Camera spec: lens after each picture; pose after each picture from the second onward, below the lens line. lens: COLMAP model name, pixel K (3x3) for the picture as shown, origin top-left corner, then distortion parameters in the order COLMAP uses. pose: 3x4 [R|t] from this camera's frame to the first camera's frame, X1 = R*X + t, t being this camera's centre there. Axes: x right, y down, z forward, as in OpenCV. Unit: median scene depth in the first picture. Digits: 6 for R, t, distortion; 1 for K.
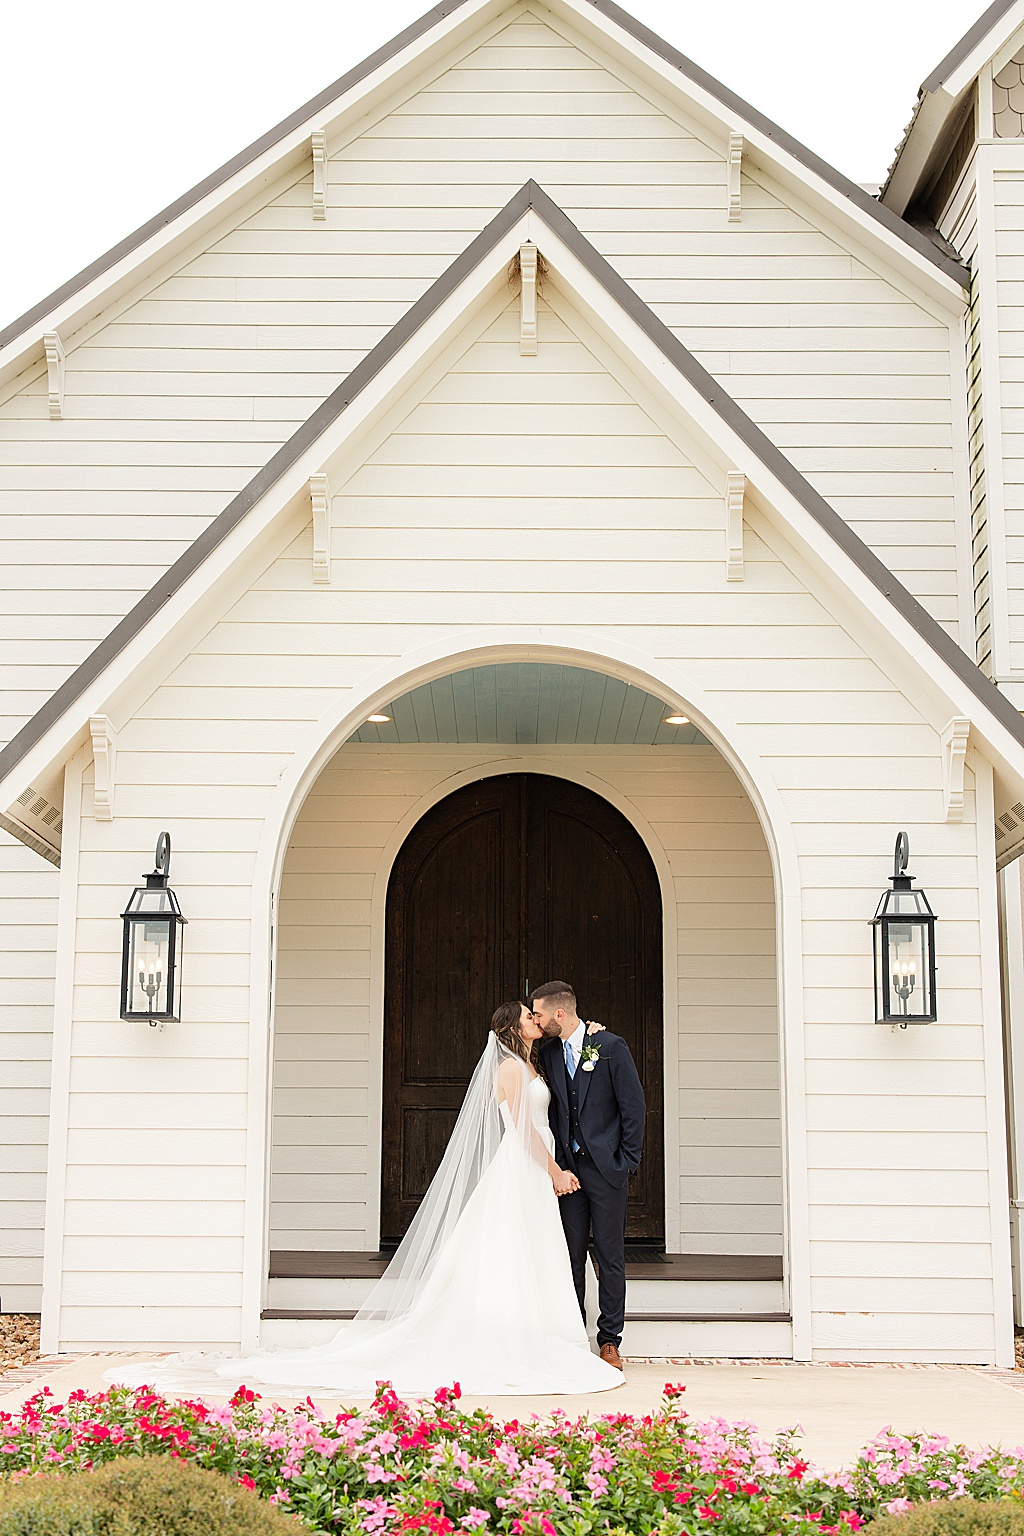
lens RADIAL K [[1961.6, 0, 512.0], [0, 1961.6, 768.0], [0, 0, 1]] dist [-0.001899, 0.023702]
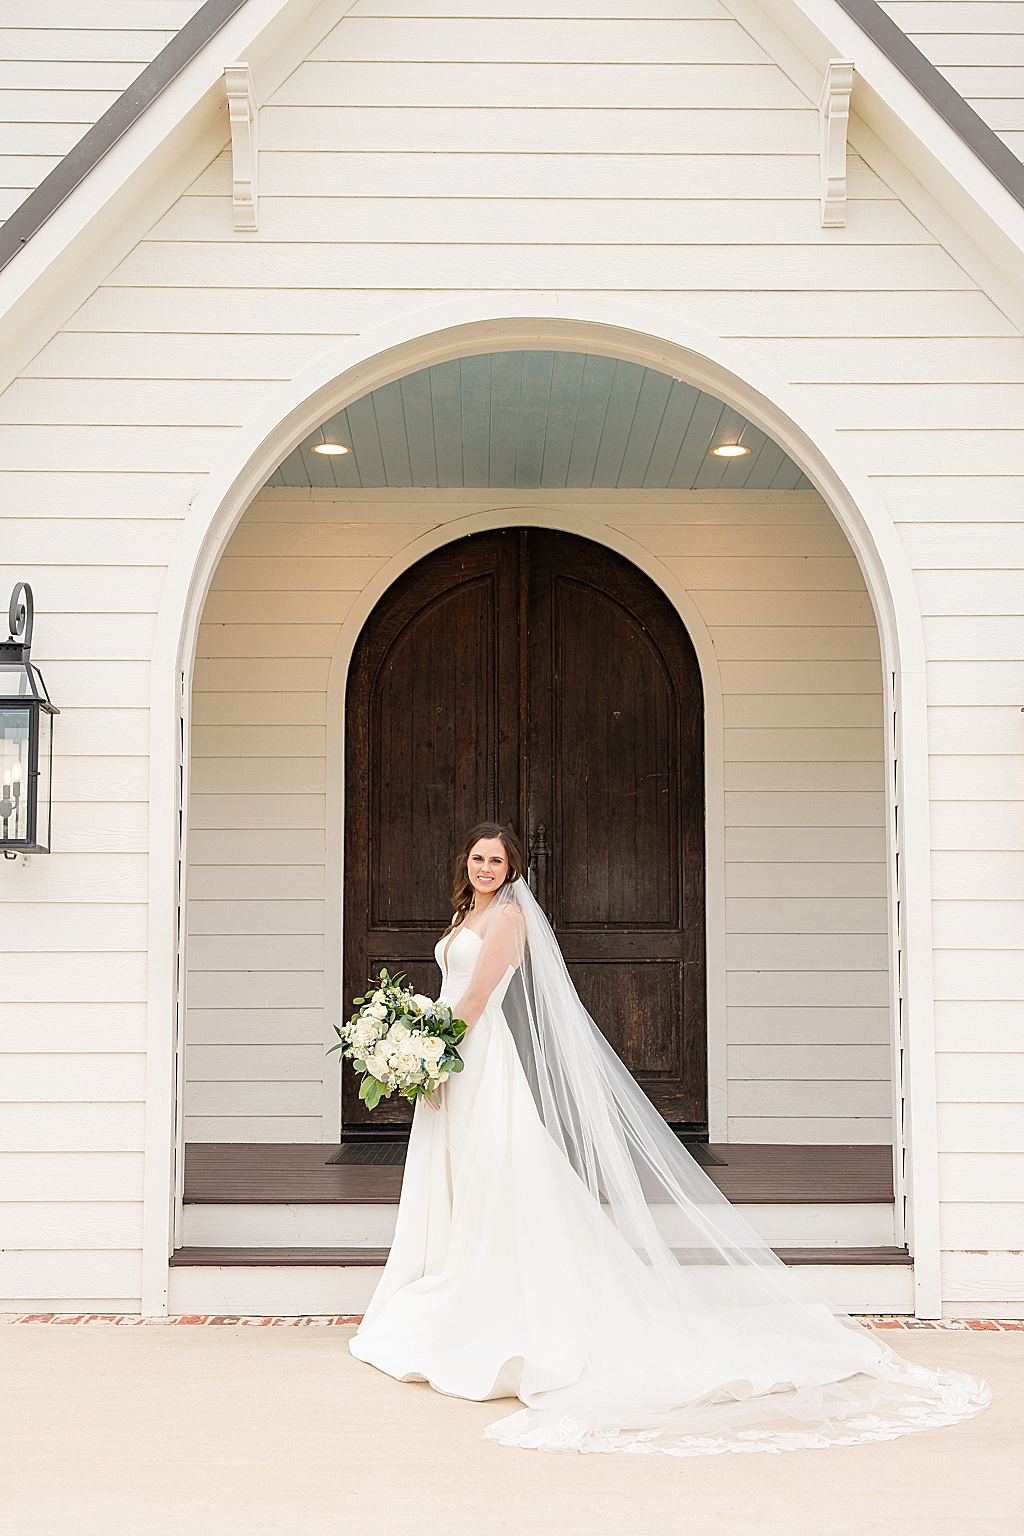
lens RADIAL K [[2121.6, 0, 526.6], [0, 2121.6, 725.3], [0, 0, 1]] dist [-0.012342, 0.064174]
pose [[0.999849, -0.003596, 0.017010, -0.010099], [0.002360, 0.997390, 0.072163, 0.027856], [-0.017225, -0.072112, 0.997248, 0.228920]]
